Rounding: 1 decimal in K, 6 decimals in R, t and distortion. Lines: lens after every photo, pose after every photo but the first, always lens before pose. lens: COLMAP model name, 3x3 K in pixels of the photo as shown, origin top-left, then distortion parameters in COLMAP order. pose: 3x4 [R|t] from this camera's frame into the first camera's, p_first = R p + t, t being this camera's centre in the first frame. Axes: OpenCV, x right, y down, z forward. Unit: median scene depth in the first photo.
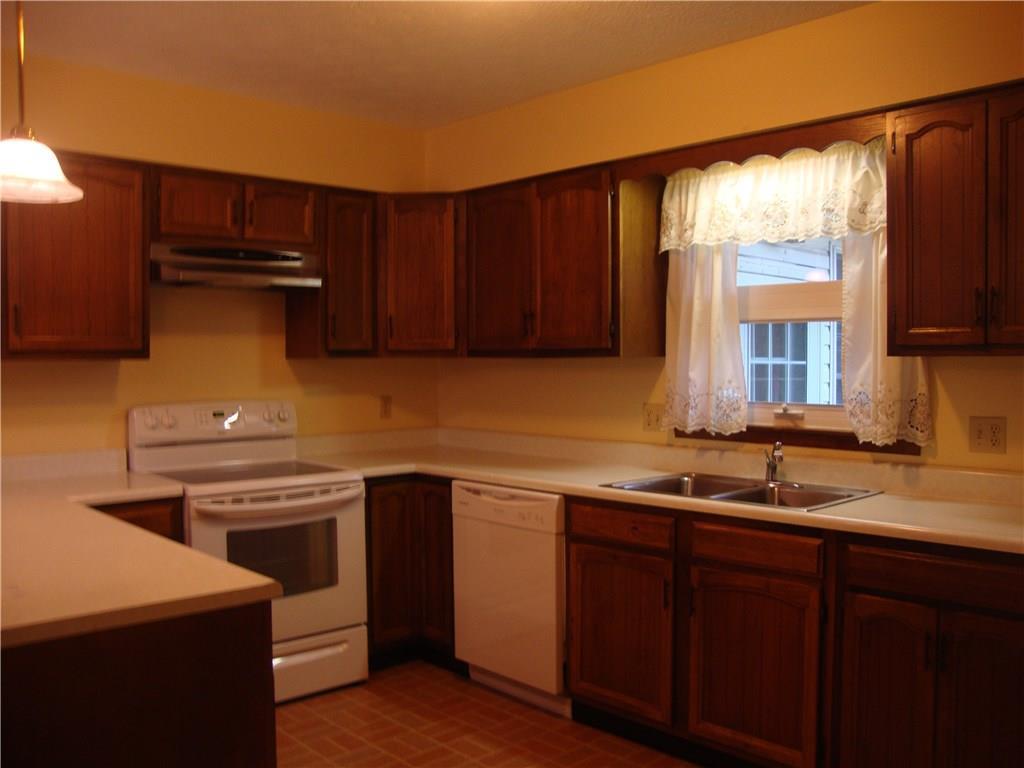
lens RADIAL K [[886.8, 0, 512.0], [0, 886.8, 384.0], [0, 0, 1]] dist [0.009329, 0.003392]
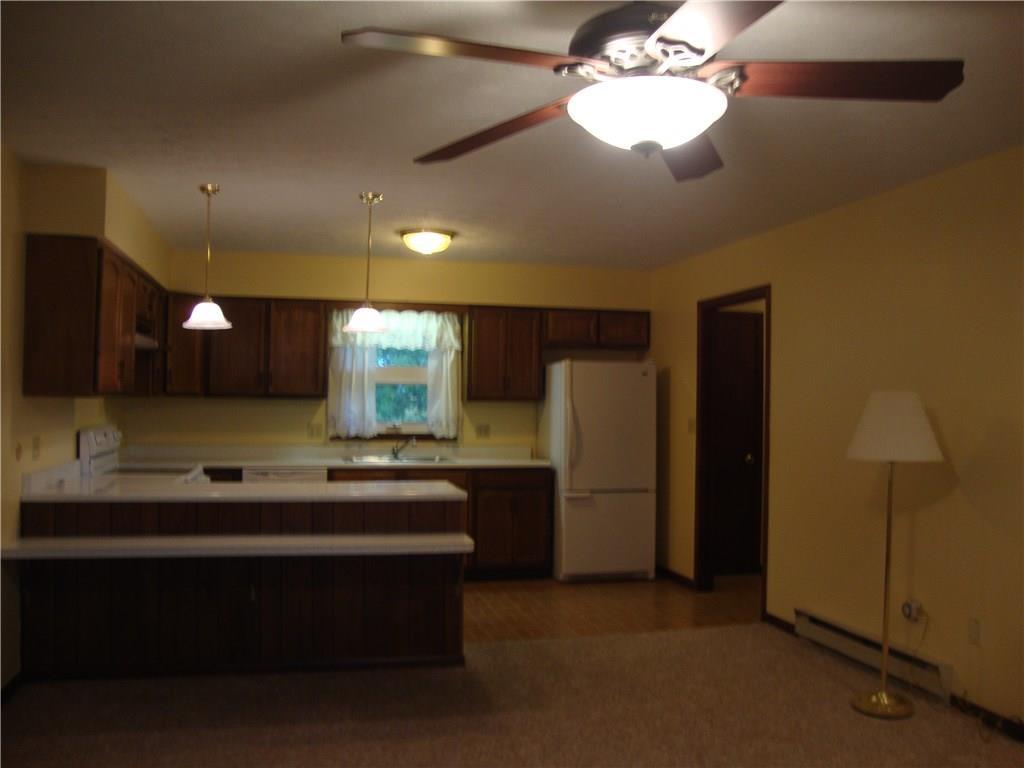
lens RADIAL K [[911.7, 0, 512.0], [0, 911.7, 384.0], [0, 0, 1]] dist [-0.201781, 0.211172]
pose [[0.675687, 0.022660, 0.736841, -1.086116], [0.008833, 0.999207, -0.038828, 0.018163], [-0.737136, 0.032744, 0.674950, -0.670544]]
